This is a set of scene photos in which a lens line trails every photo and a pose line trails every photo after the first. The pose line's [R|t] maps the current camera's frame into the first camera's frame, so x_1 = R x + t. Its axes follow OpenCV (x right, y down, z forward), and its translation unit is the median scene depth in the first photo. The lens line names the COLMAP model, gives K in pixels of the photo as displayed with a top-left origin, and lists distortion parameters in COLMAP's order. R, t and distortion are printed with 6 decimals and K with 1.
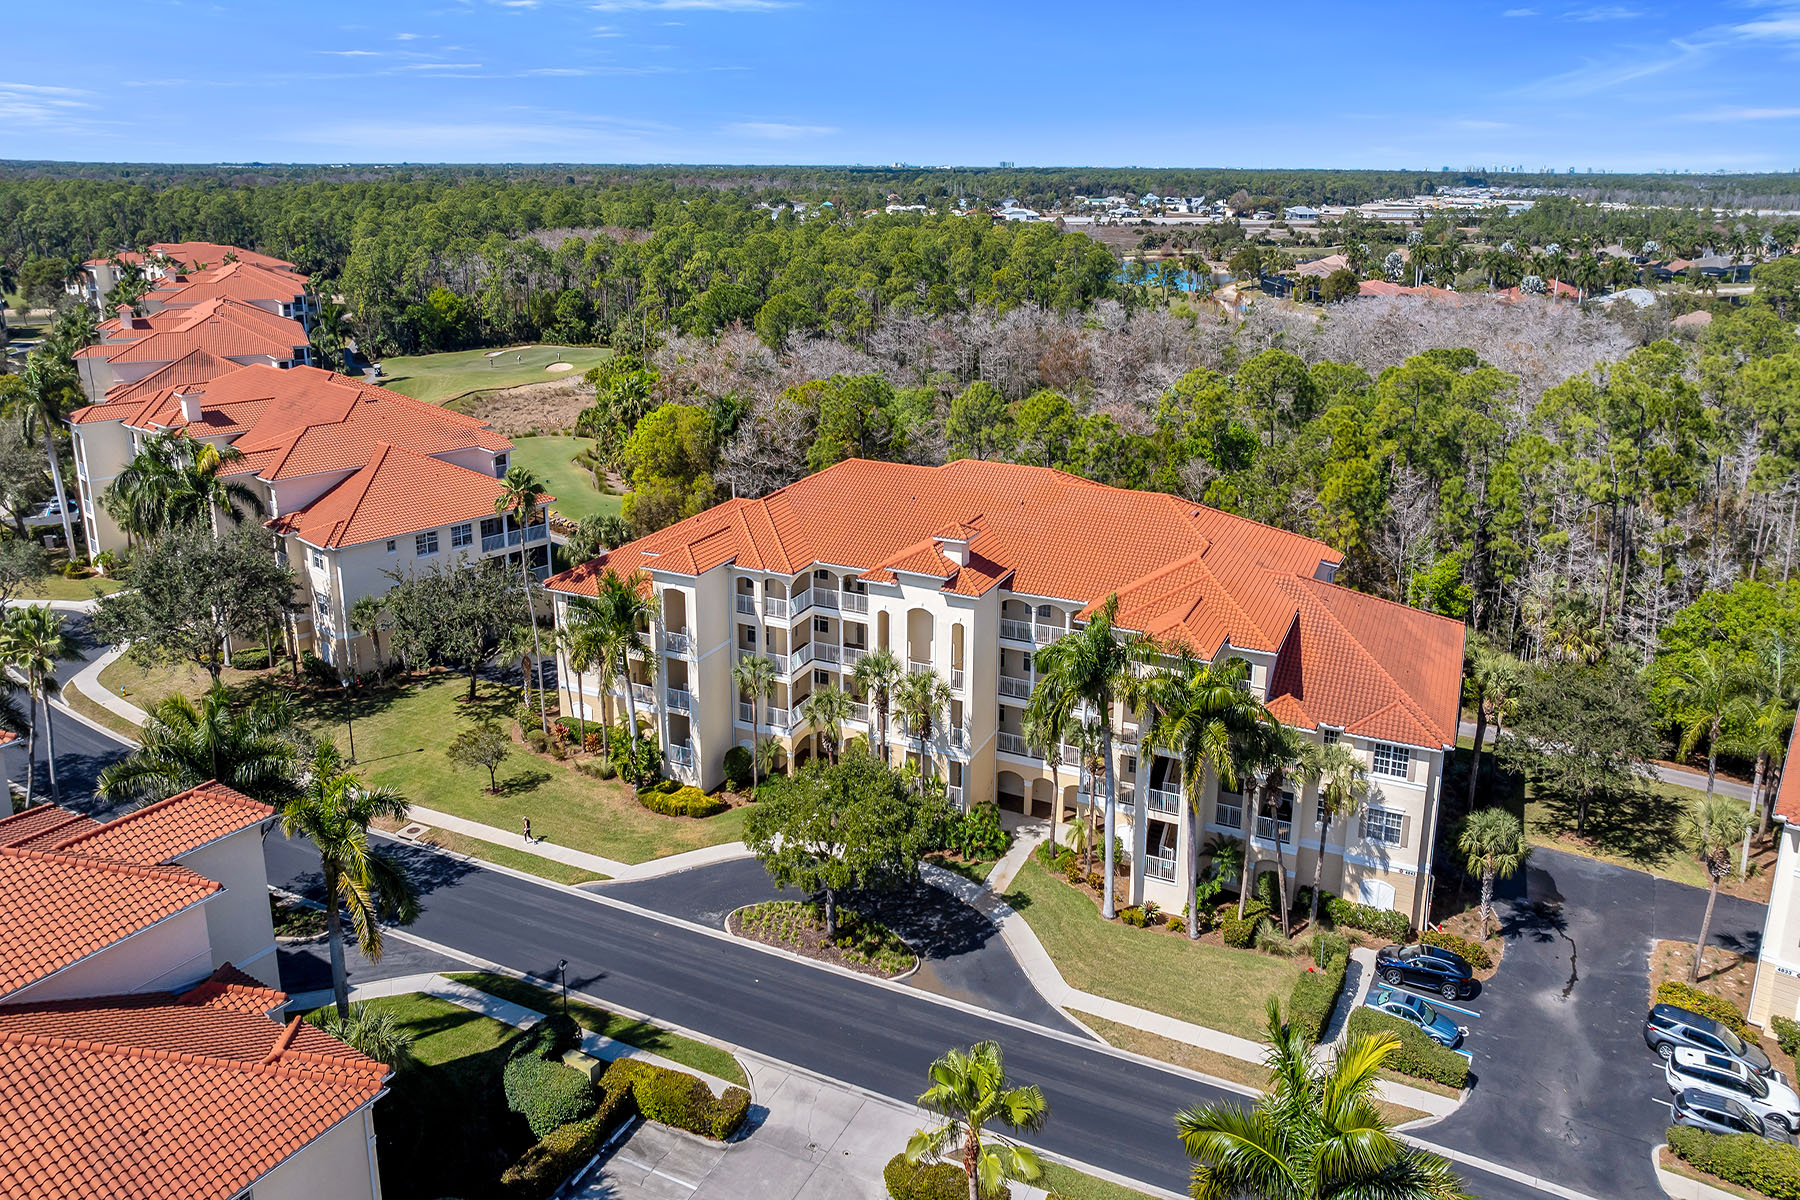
lens RADIAL K [[1269.1, 0, 904.9], [0, 1269.1, 493.7], [0, 0, 1]] dist [-0.021833, -0.000785]
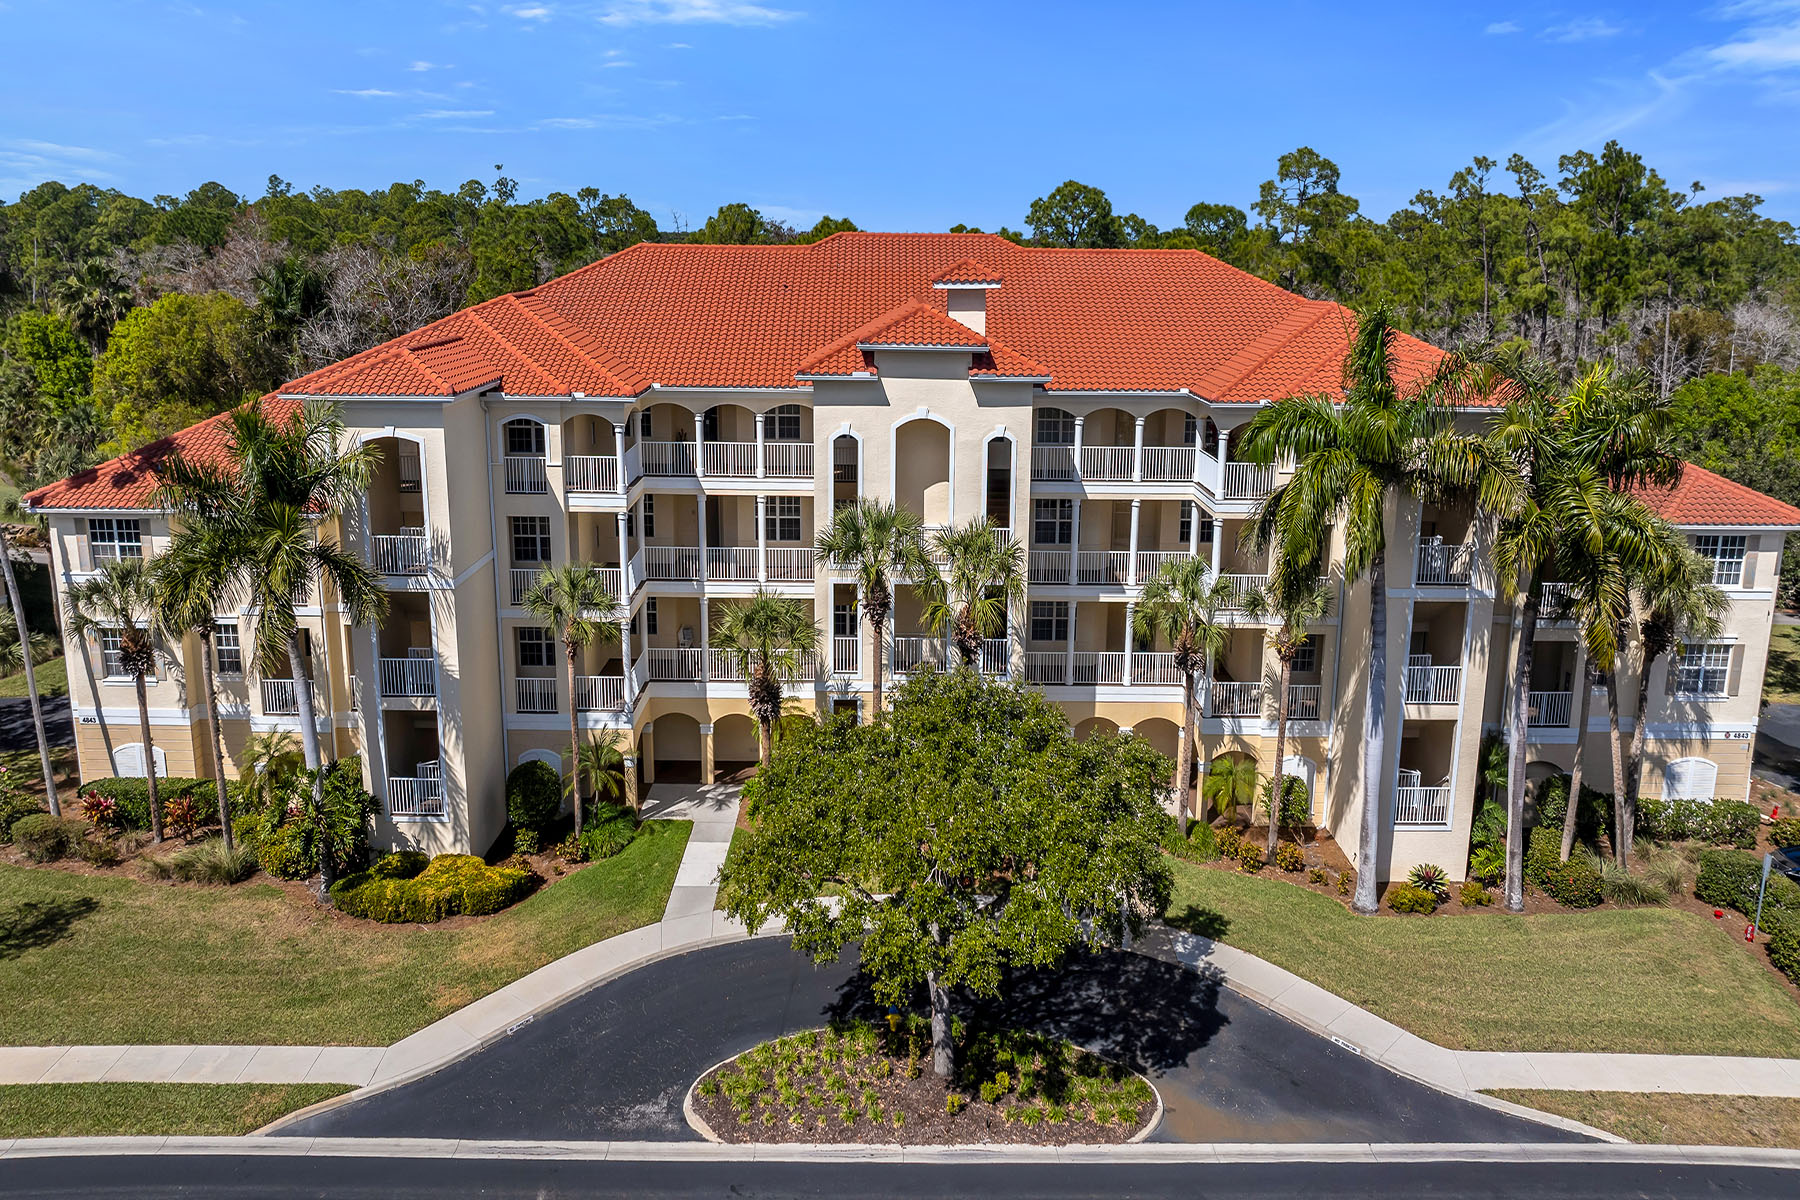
lens RADIAL K [[1269.1, 0, 904.9], [0, 1269.1, 493.7], [0, 0, 1]] dist [-0.021833, -0.000785]
pose [[0.903491, -0.079092, 0.421246, -0.206298], [0.101385, 0.994372, -0.030751, 0.127909], [-0.416443, 0.070491, 0.906425, 0.487966]]
